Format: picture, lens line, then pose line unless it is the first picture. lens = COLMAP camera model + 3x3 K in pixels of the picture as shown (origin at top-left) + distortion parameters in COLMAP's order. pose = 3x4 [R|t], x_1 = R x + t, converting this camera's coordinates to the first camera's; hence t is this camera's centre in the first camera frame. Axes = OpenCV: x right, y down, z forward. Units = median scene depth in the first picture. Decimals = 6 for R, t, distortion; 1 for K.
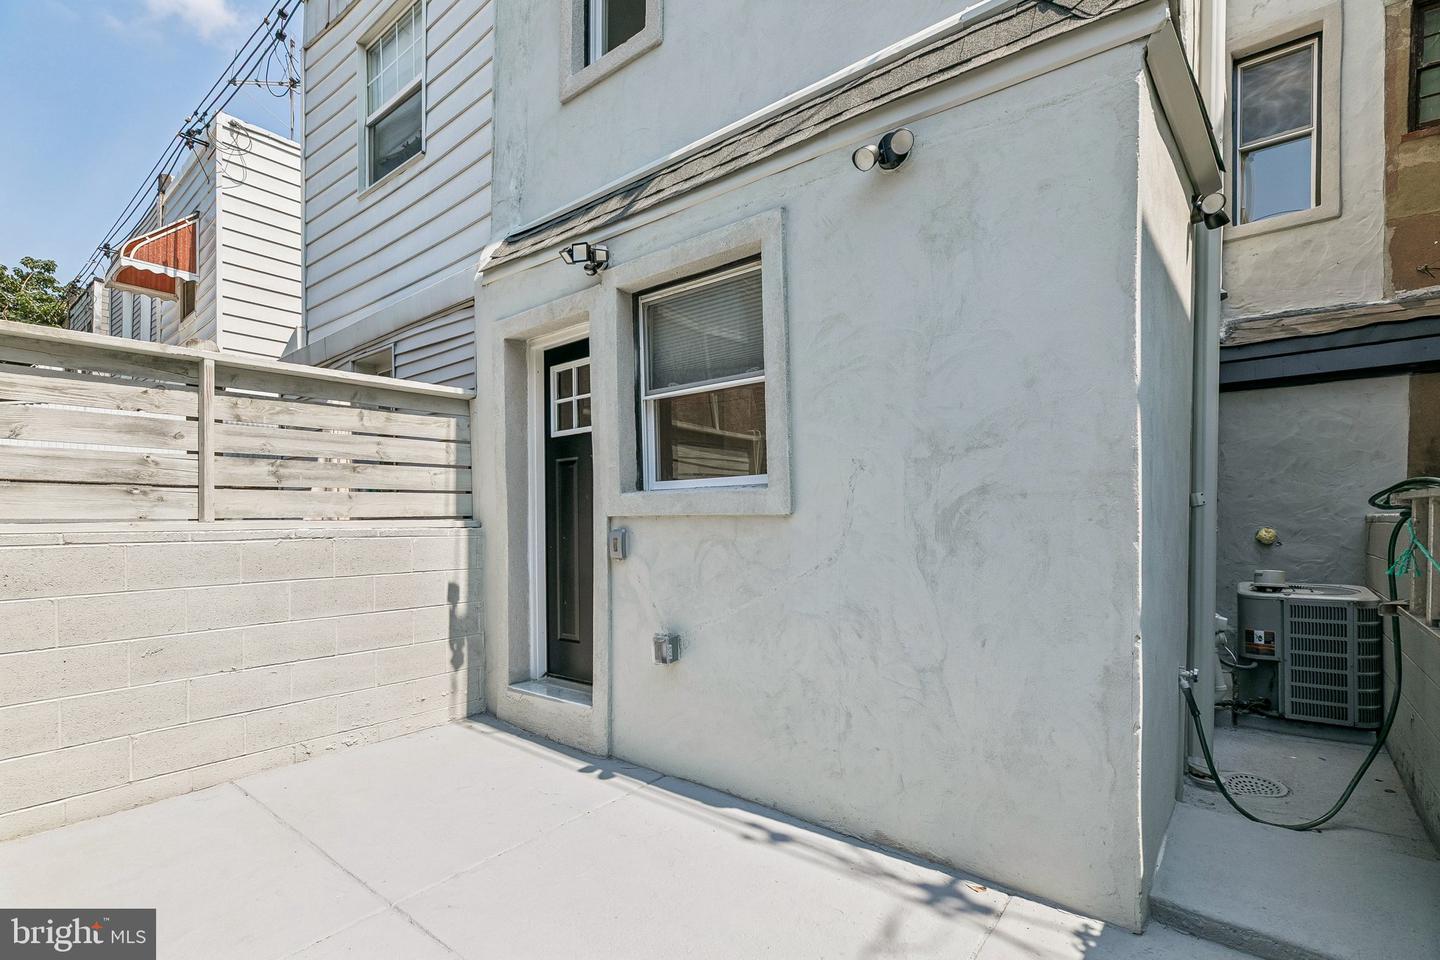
lens RADIAL K [[675.9, 0, 718.2], [0, 675.9, 537.2], [0, 0, 1]] dist [-0.001316, -0.000162]
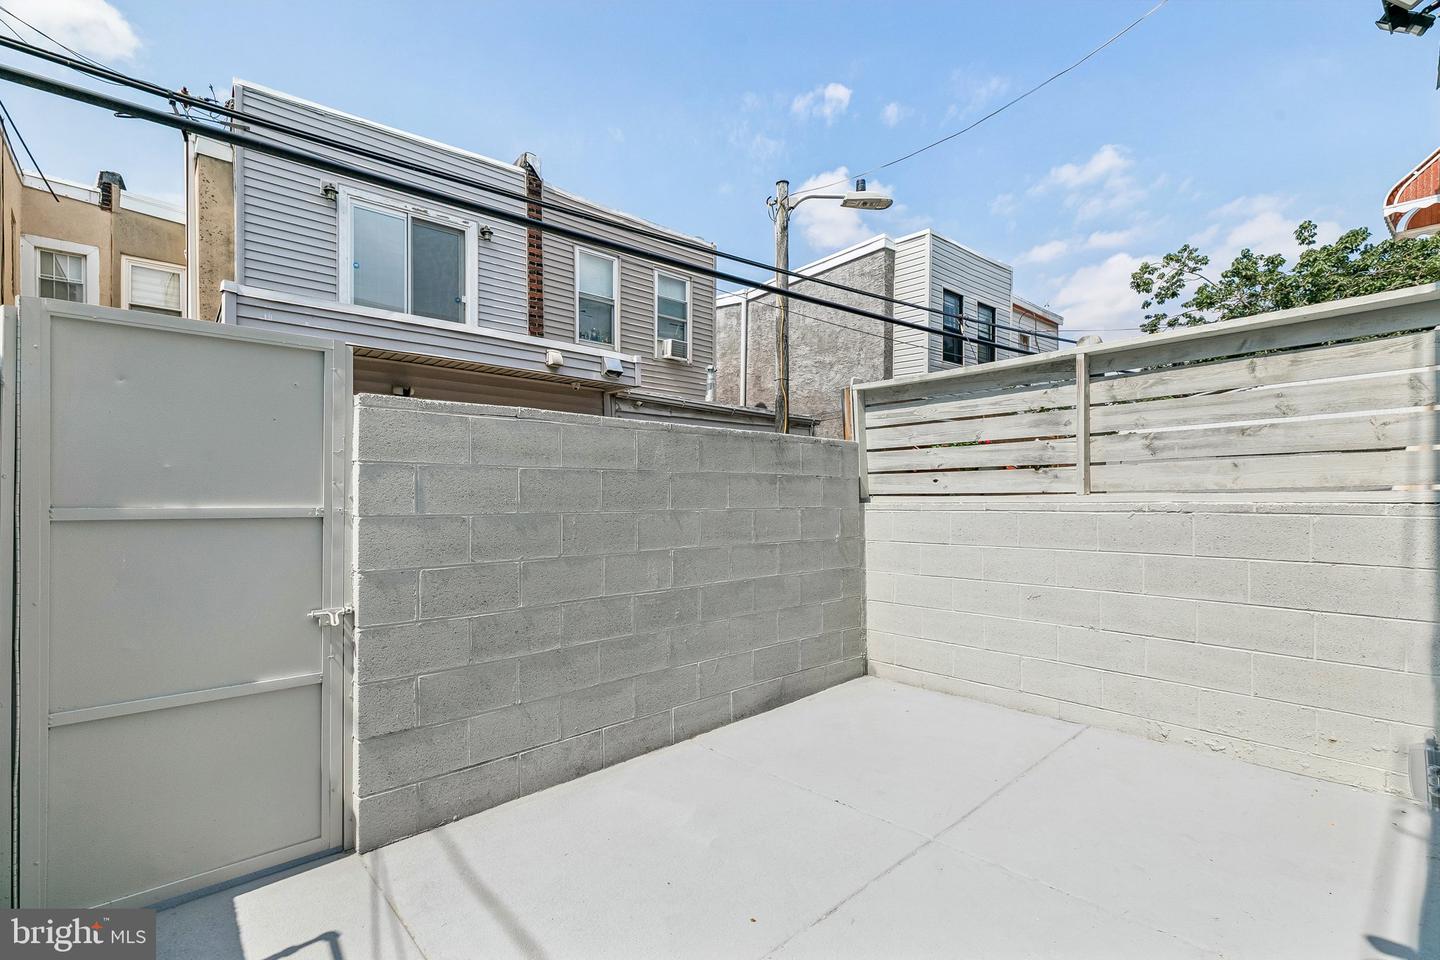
lens RADIAL K [[664.2, 0, 720.3], [0, 664.2, 503.6], [0, 0, 1]] dist [-0.001317, -0.000222]
pose [[-0.194523, 0.020110, -0.980692, 0.438897], [-0.011962, 0.999667, 0.022872, -0.024042], [0.980825, 0.016180, -0.194218, 0.566228]]
